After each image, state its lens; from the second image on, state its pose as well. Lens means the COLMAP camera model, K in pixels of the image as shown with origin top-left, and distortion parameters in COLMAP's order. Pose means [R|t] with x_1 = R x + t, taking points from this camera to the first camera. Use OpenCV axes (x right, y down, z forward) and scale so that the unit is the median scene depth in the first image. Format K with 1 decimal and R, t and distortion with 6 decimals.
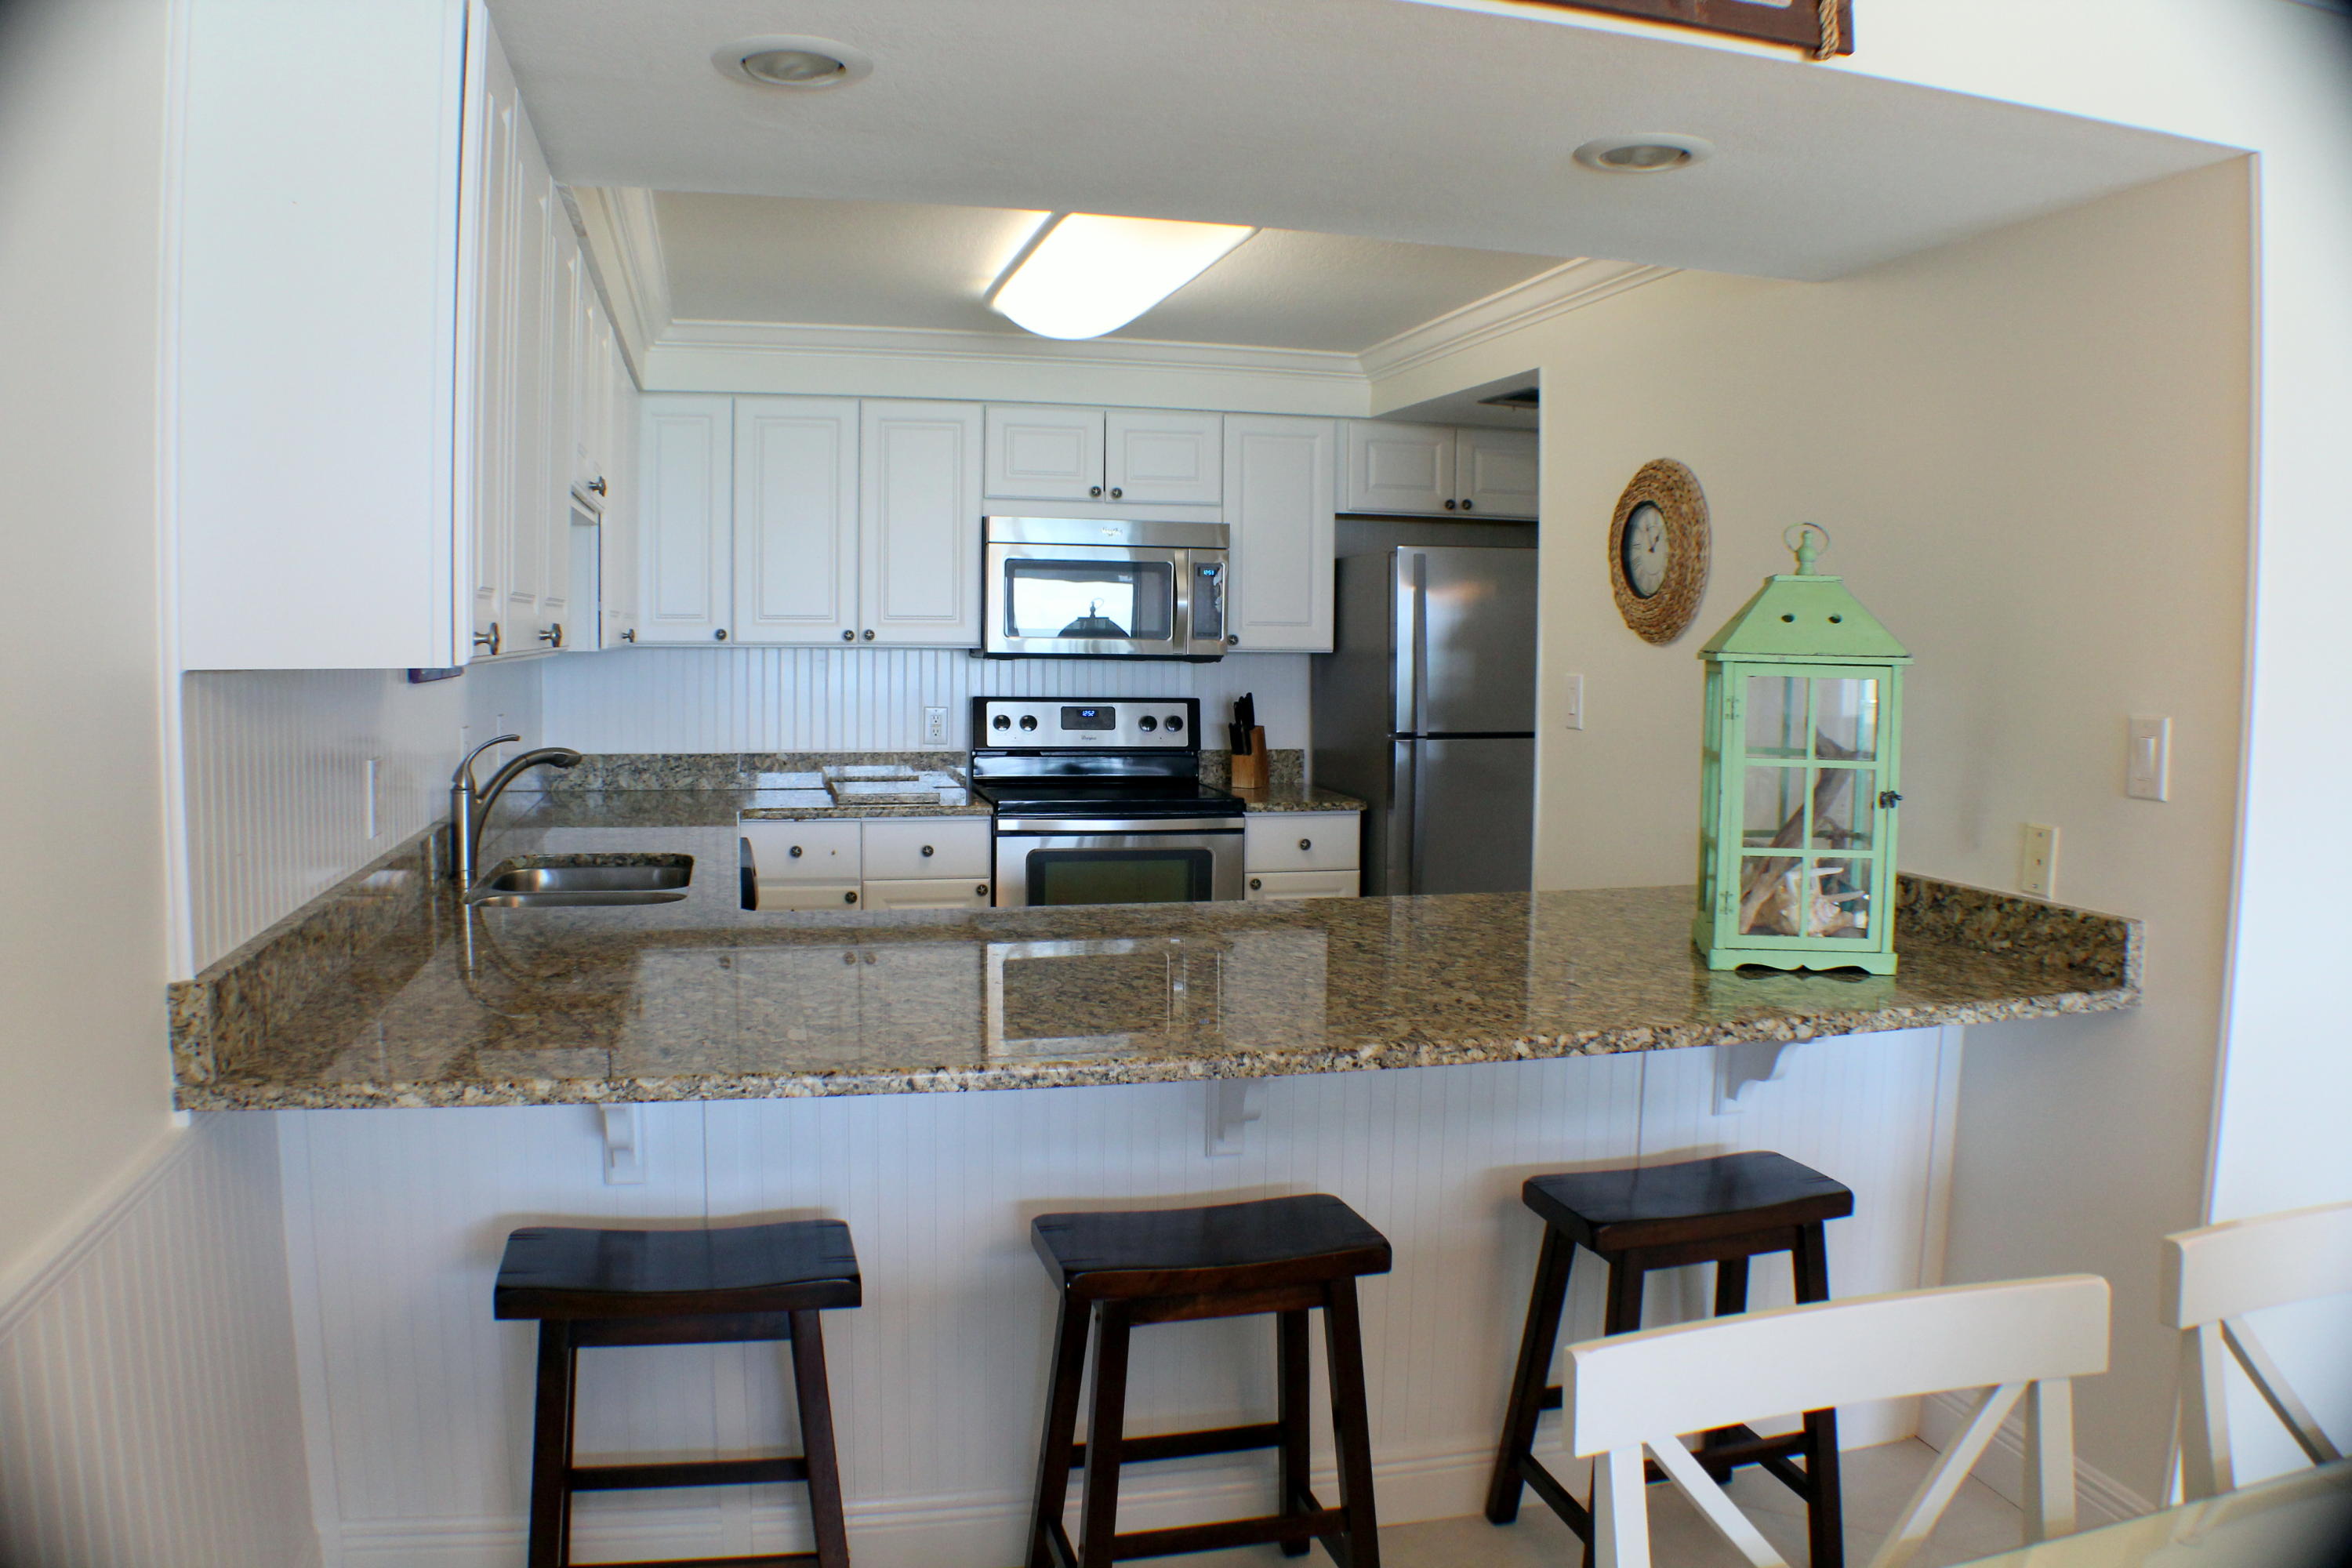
lens RADIAL K [[1727.3, 0, 1169.1], [0, 1727.3, 797.2], [0, 0, 1]] dist [-0.223110, 0.087744]
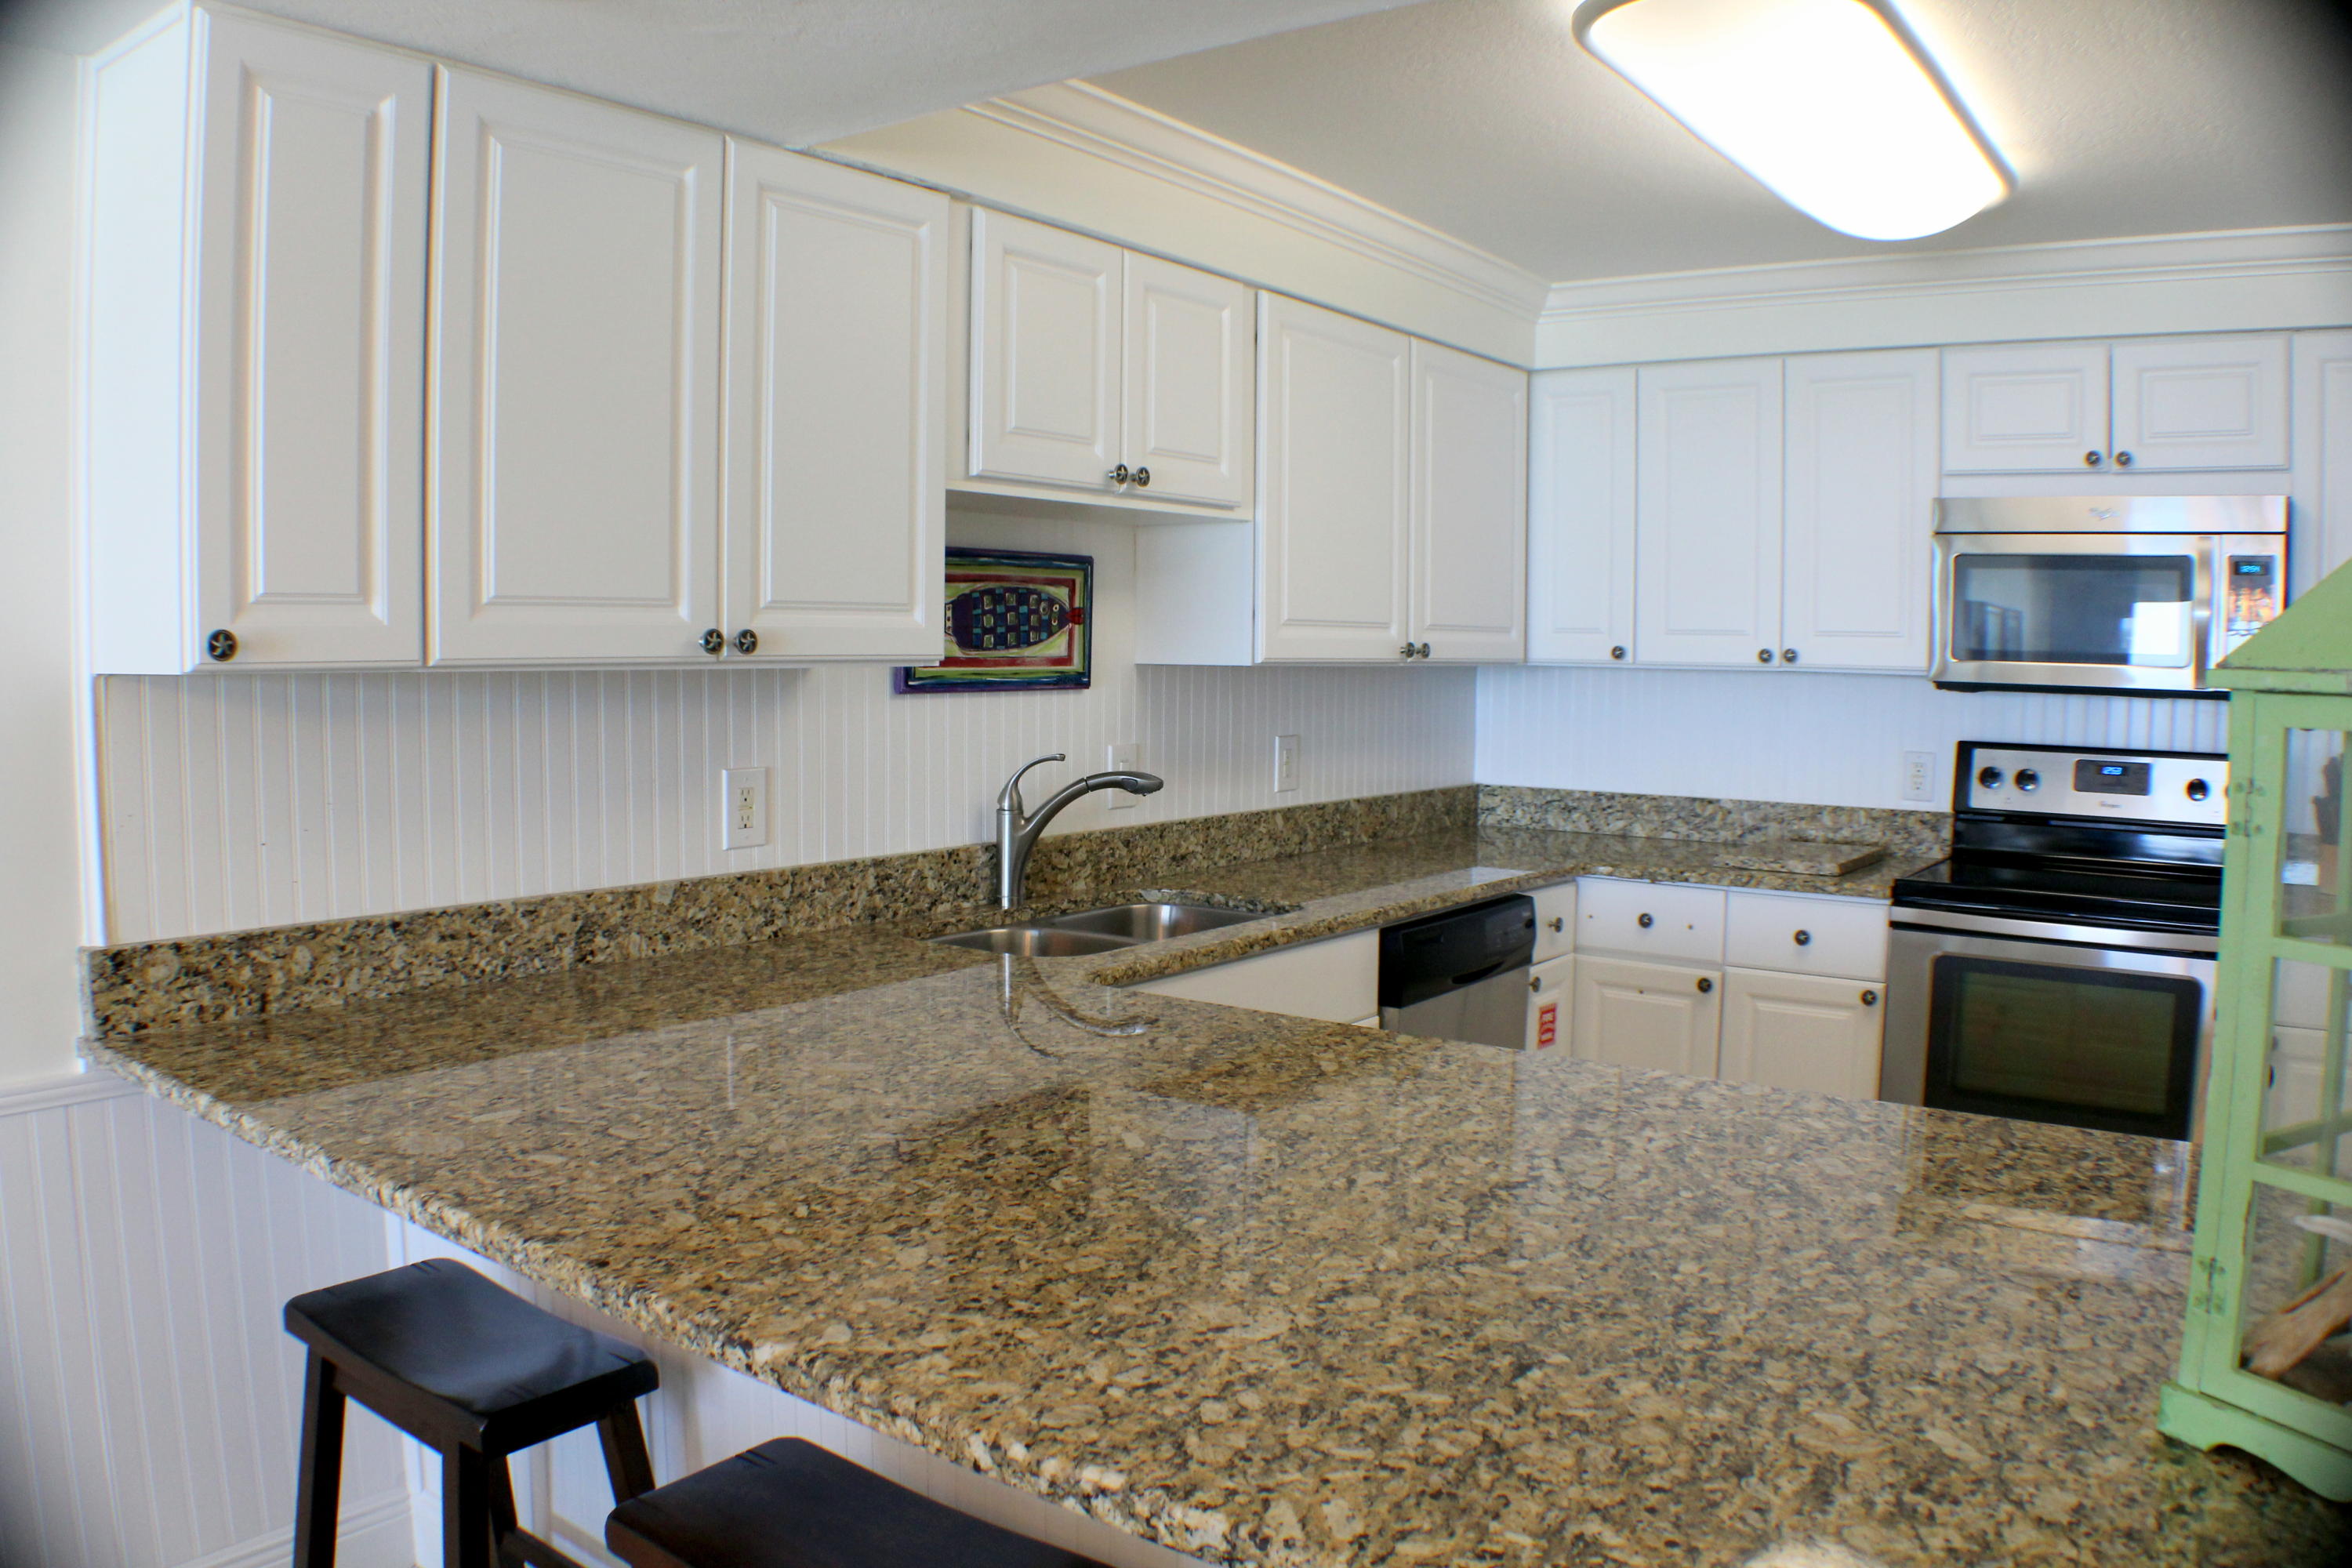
lens RADIAL K [[1727.3, 0, 1169.1], [0, 1727.3, 797.2], [0, 0, 1]] dist [-0.223110, 0.087744]
pose [[0.624011, 0.059021, -0.779183, 0.254055], [-0.072411, 0.997221, 0.017546, -0.023172], [0.778053, 0.045472, 0.626551, 0.304475]]
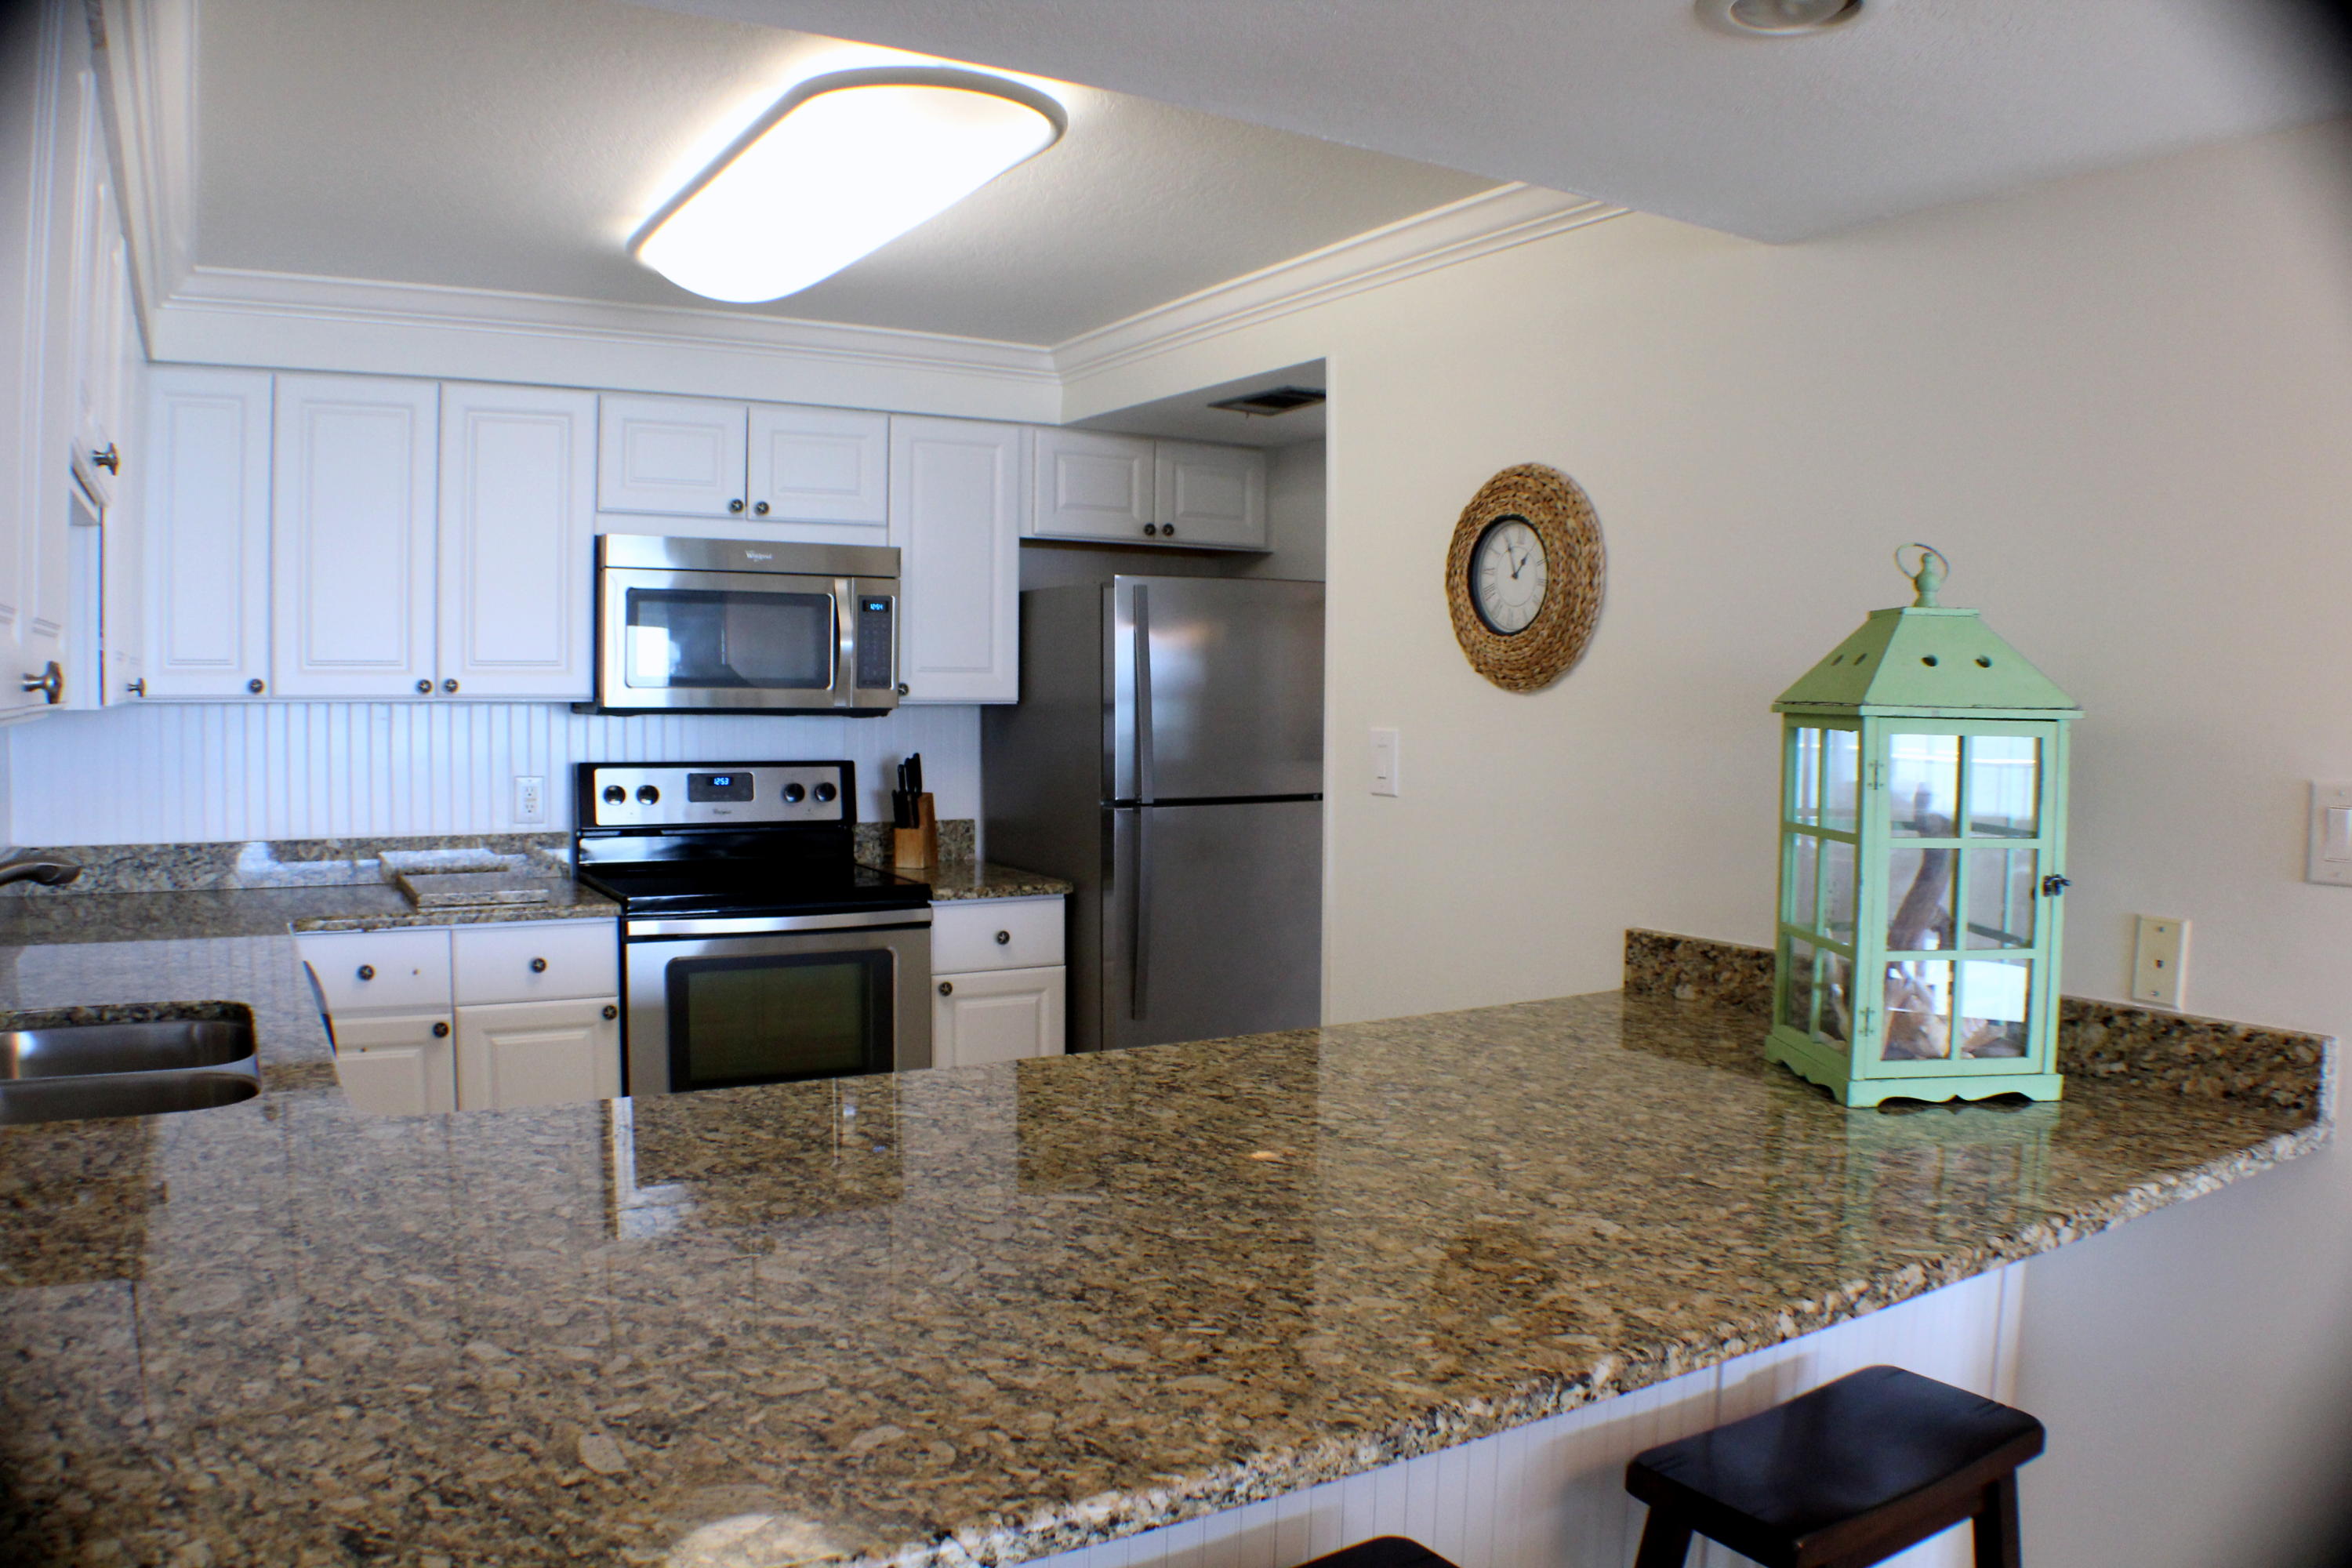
lens RADIAL K [[1727.3, 0, 1169.1], [0, 1727.3, 797.2], [0, 0, 1]] dist [-0.223110, 0.087744]
pose [[0.958945, -0.017876, 0.283028, -0.078383], [0.025930, 0.999358, -0.024736, -0.017682], [-0.282404, 0.031060, 0.958793, 0.194221]]
